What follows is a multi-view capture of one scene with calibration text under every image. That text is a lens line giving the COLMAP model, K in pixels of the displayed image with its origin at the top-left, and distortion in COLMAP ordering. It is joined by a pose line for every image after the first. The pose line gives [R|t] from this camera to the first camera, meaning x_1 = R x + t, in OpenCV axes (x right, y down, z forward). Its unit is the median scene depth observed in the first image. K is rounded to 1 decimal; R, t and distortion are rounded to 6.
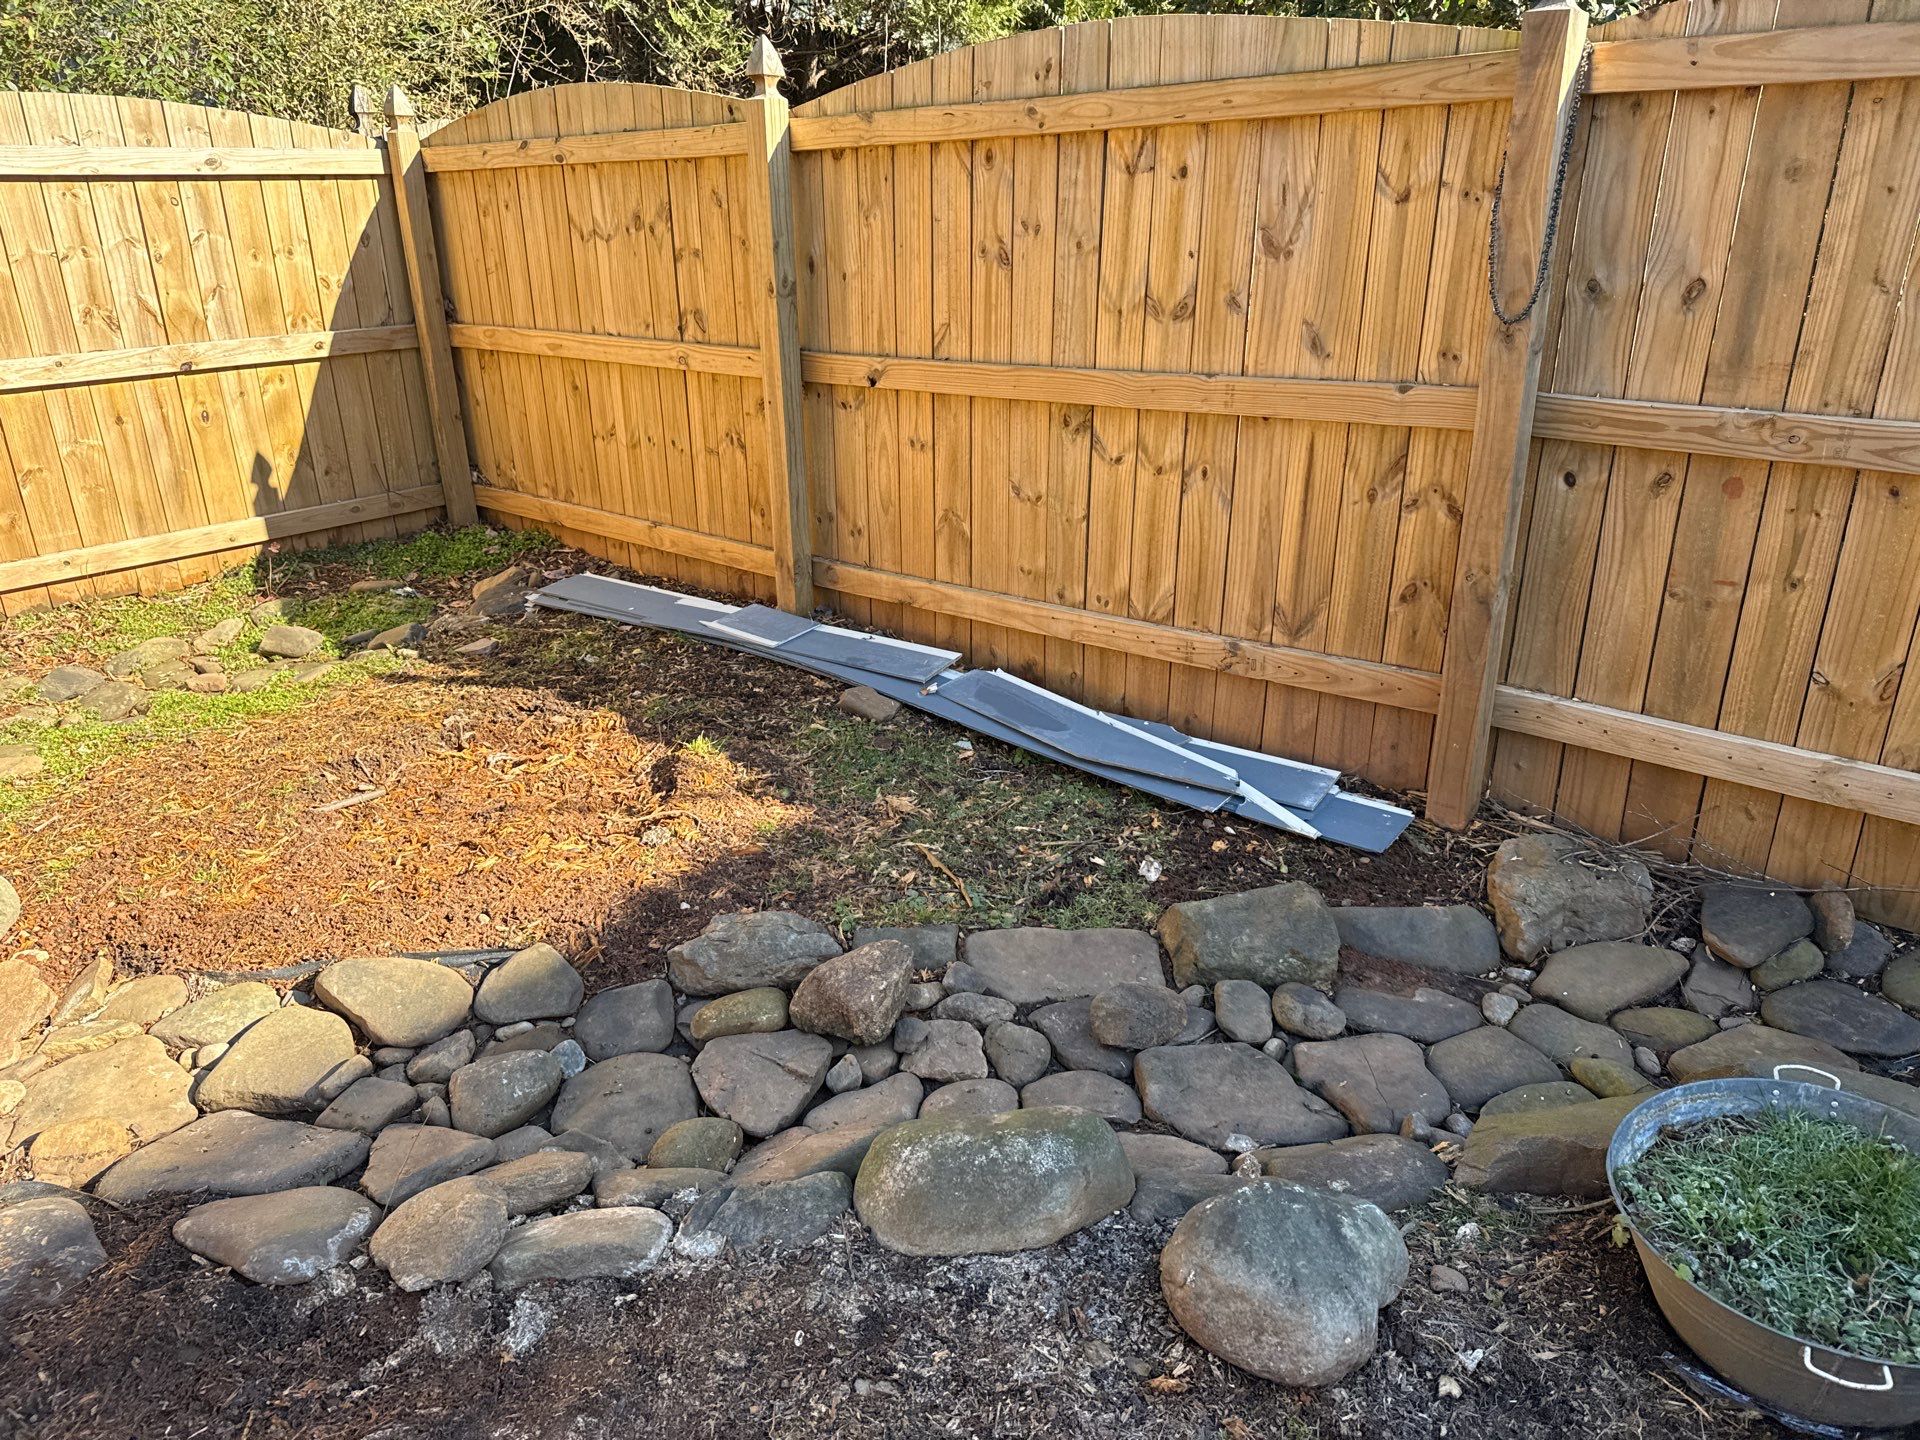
lens RADIAL K [[1341.1, 0, 951.6], [0, 1341.1, 732.2], [0, 0, 1]] dist [0.049969, -0.077581]
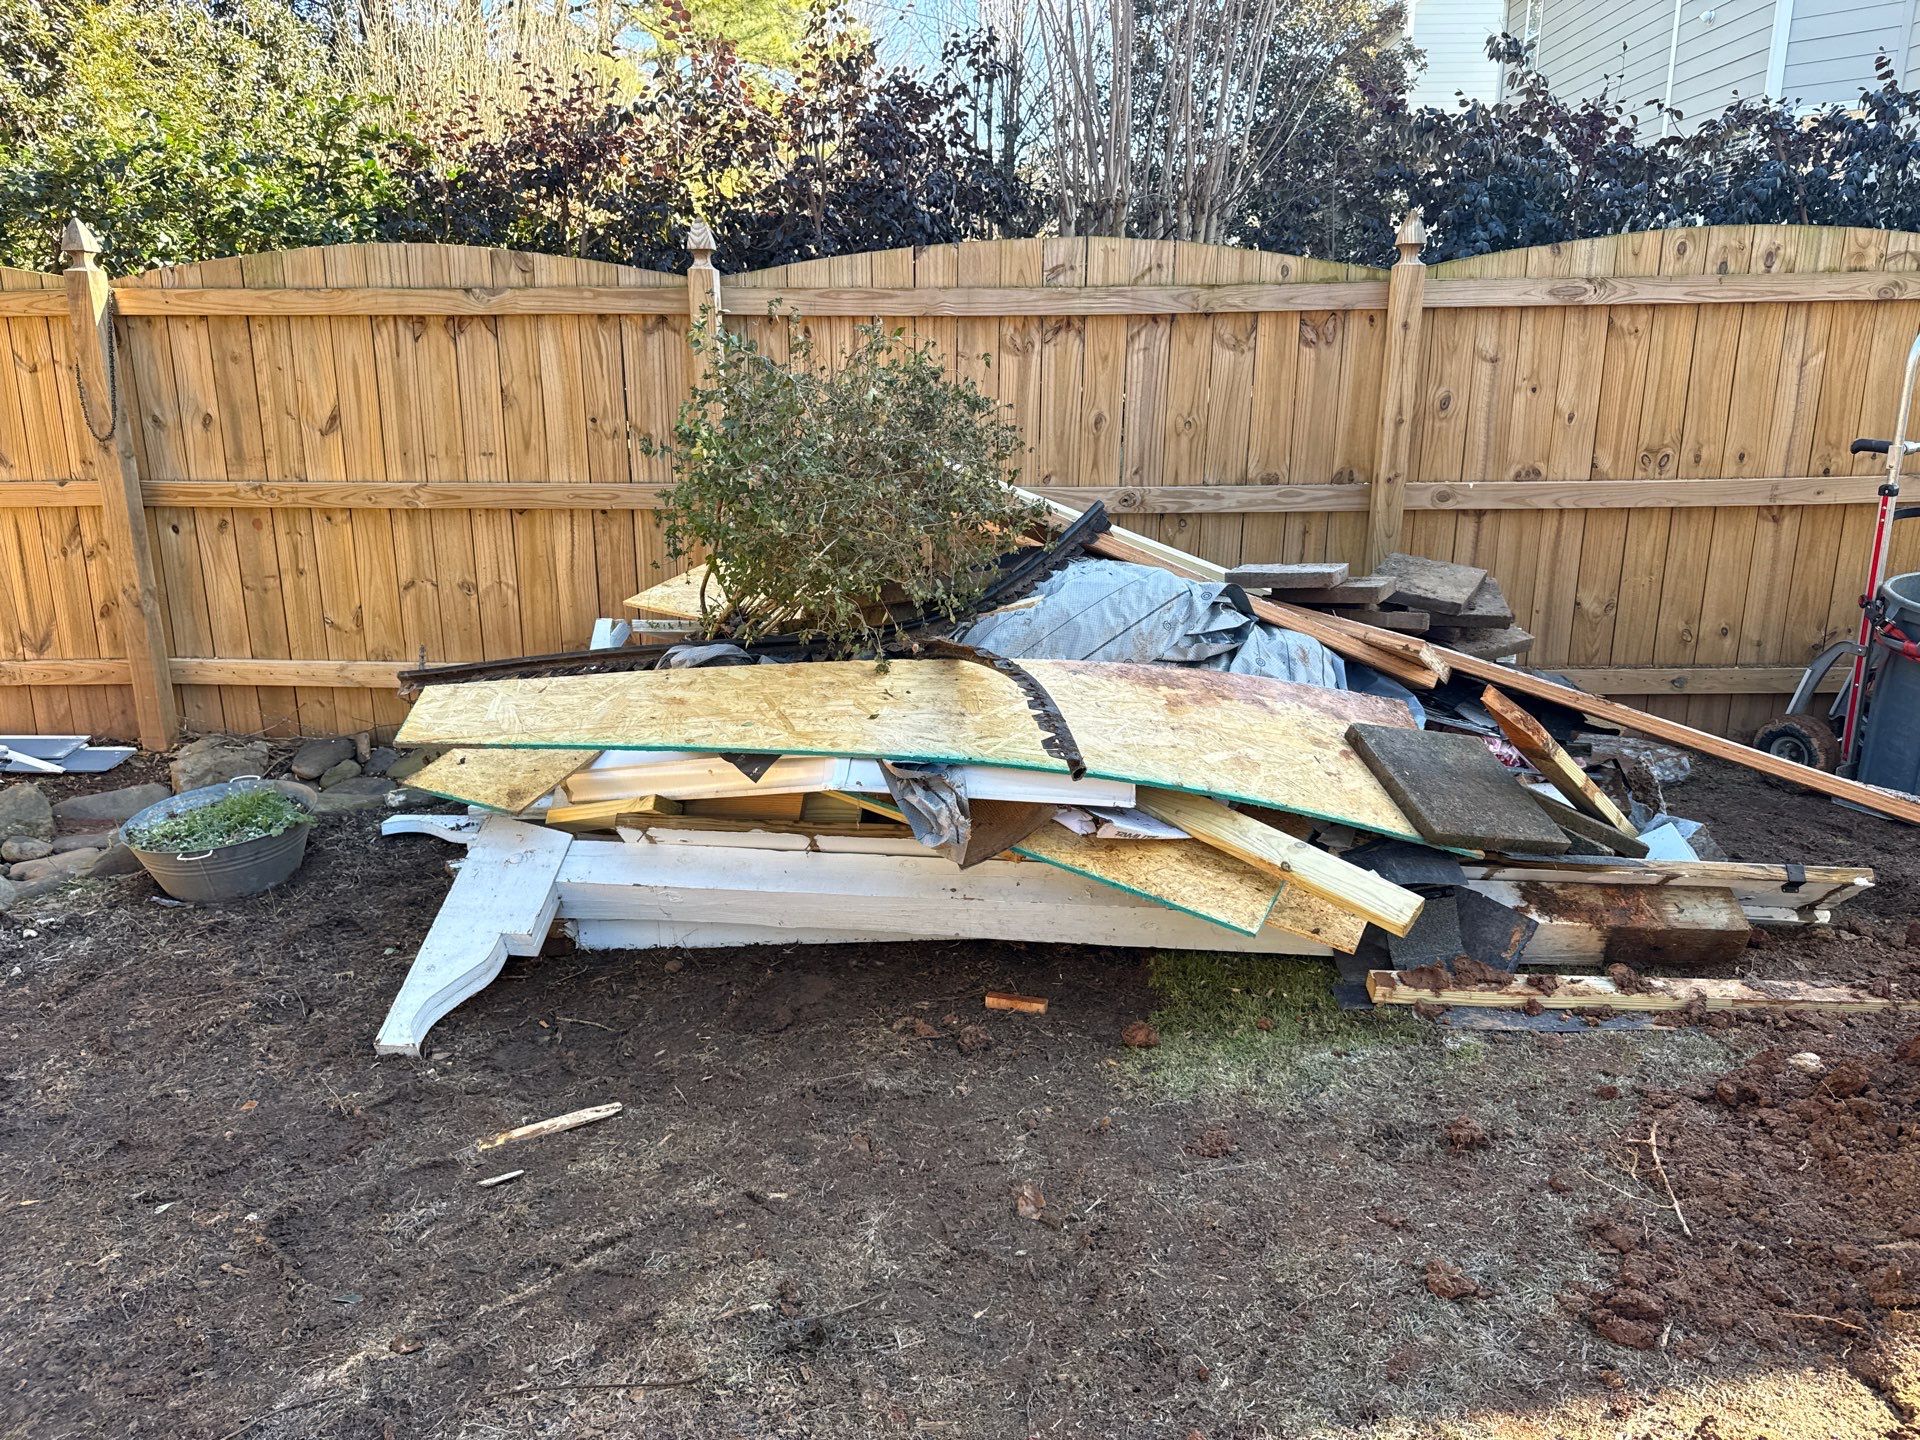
lens RADIAL K [[1393.1, 0, 960.0], [0, 1393.1, 720.0], [0, 0, 1]] dist [0.078792, -0.054732]
pose [[0.808544, -0.139516, 0.571657, 0.174390], [0.212922, 0.975023, -0.063195, 0.331458], [-0.548563, 0.172815, 0.818055, -0.866326]]
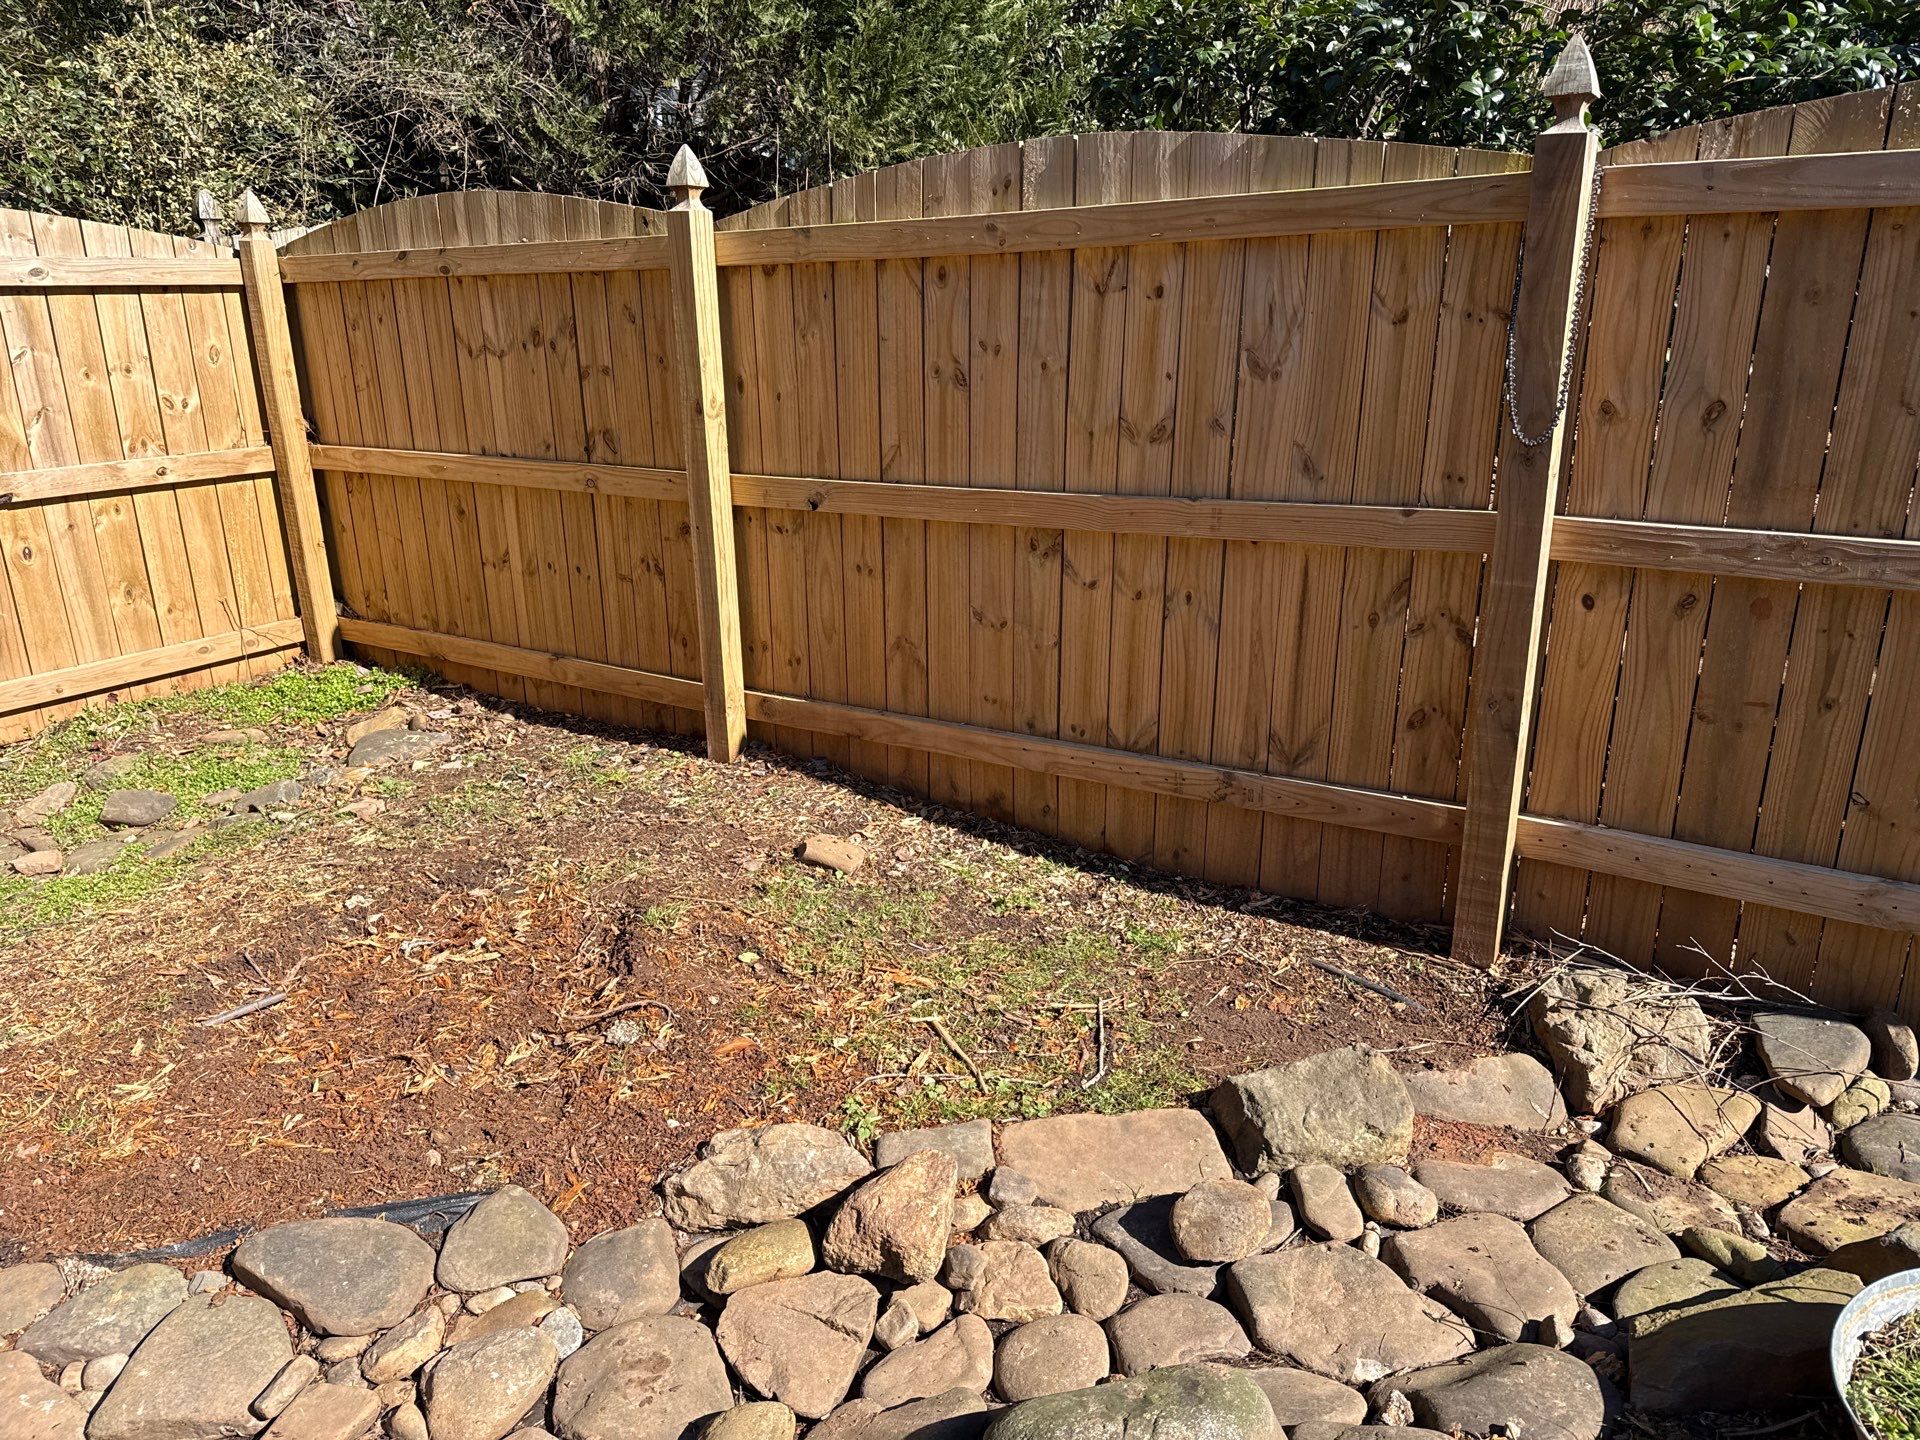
lens RADIAL K [[1339.9, 0, 960.0], [0, 1339.9, 720.0], [0, 0, 1]] dist [0.031457, -0.042138]
pose [[0.990479, -0.040896, 0.131447, -0.106029], [0.050434, 0.996267, -0.070067, -0.050567], [-0.128091, 0.076030, 0.988844, 0.093323]]
